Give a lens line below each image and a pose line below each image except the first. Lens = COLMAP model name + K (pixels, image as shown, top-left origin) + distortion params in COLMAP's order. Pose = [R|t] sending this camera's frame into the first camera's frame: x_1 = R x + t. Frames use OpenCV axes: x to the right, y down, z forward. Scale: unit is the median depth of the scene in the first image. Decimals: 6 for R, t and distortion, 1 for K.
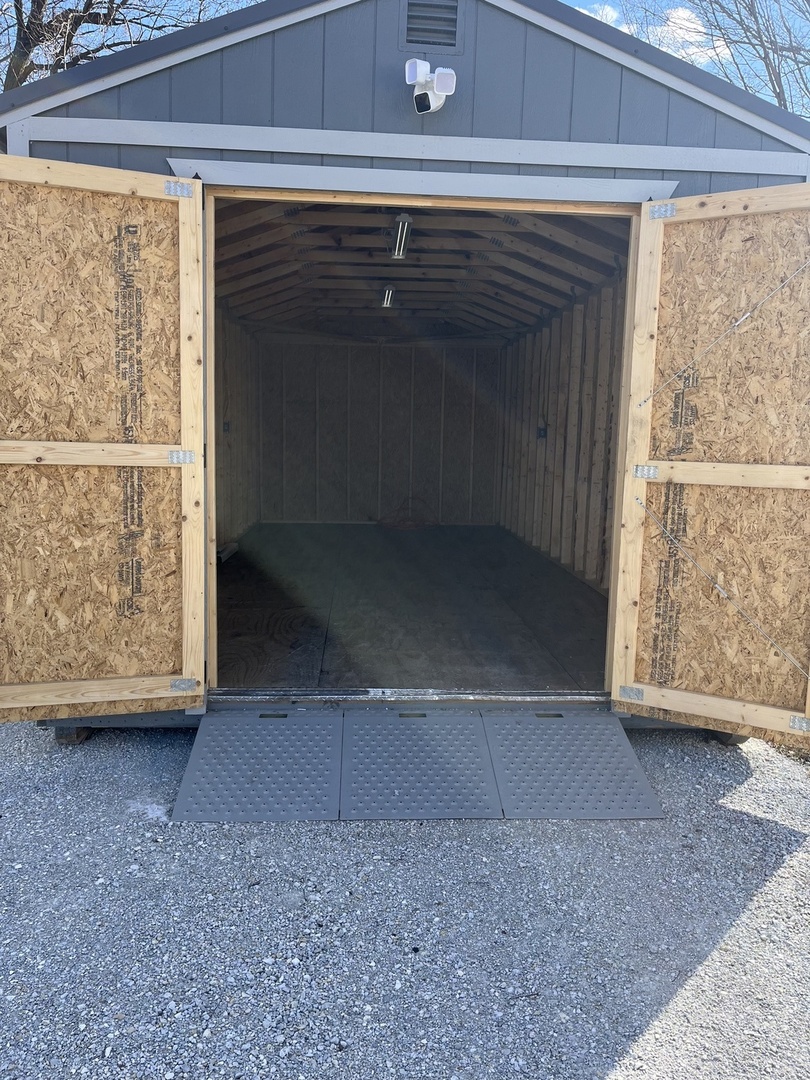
lens RADIAL K [[820.1, 0, 405.0], [0, 820.1, 540.0], [0, 0, 1]] dist [0.062923, -0.084869]
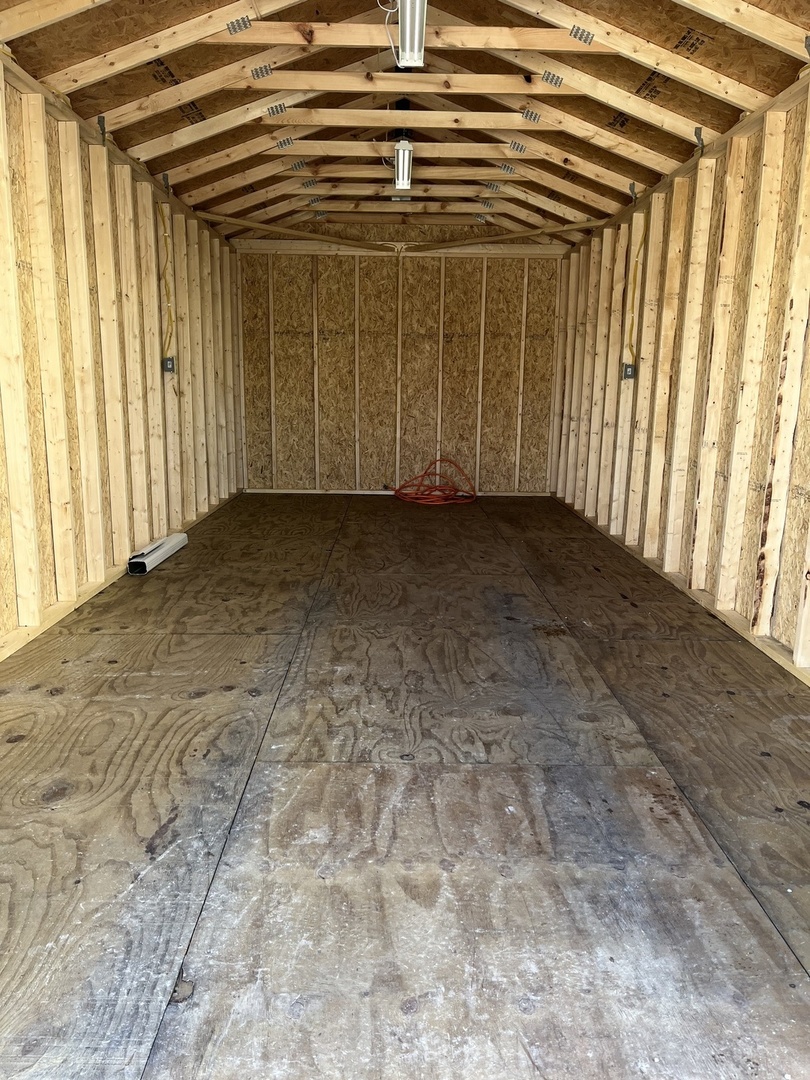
lens RADIAL K [[820.1, 0, 405.0], [0, 820.1, 540.0], [0, 0, 1]] dist [0.062923, -0.084869]
pose [[0.999122, 0.003808, -0.041722, 0.008982], [-0.001054, 0.997830, 0.065842, -0.032049], [0.041883, -0.065740, 0.996957, 0.271960]]
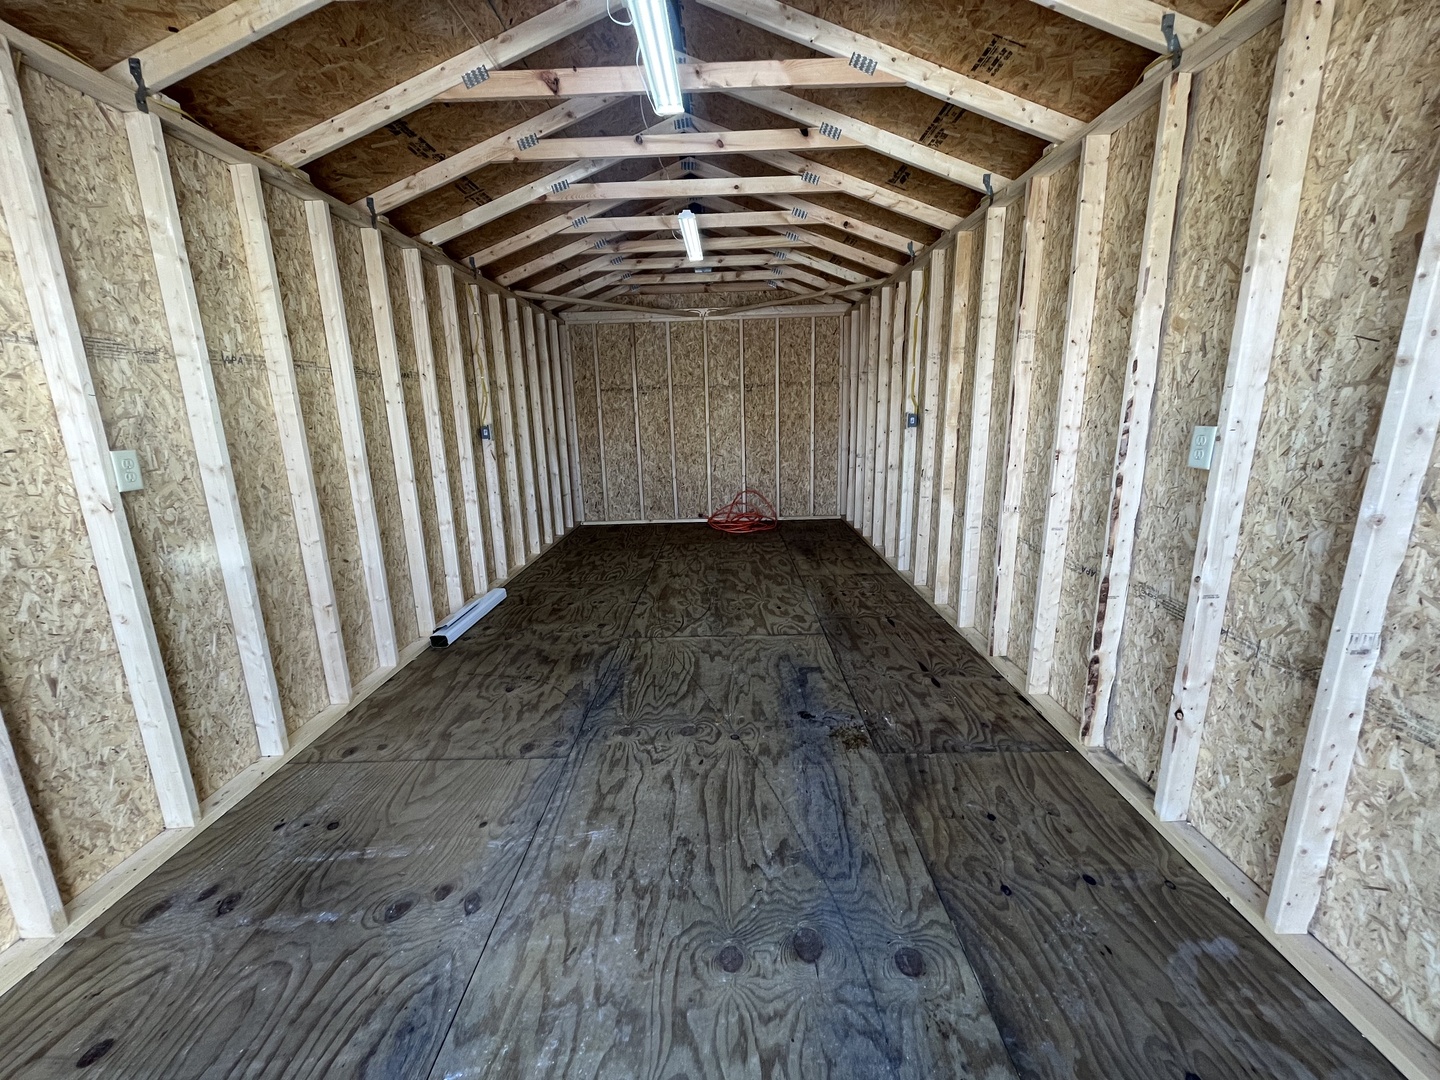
lens RADIAL K [[580.2, 0, 713.7], [0, 580.2, 529.0], [0, 0, 1]] dist [0.000825, 0.000146]
pose [[0.996235, -0.030241, -0.081249, 0.027880], [0.037121, 0.995728, 0.084540, -0.076490], [0.078345, -0.087238, 0.993102, 0.425512]]
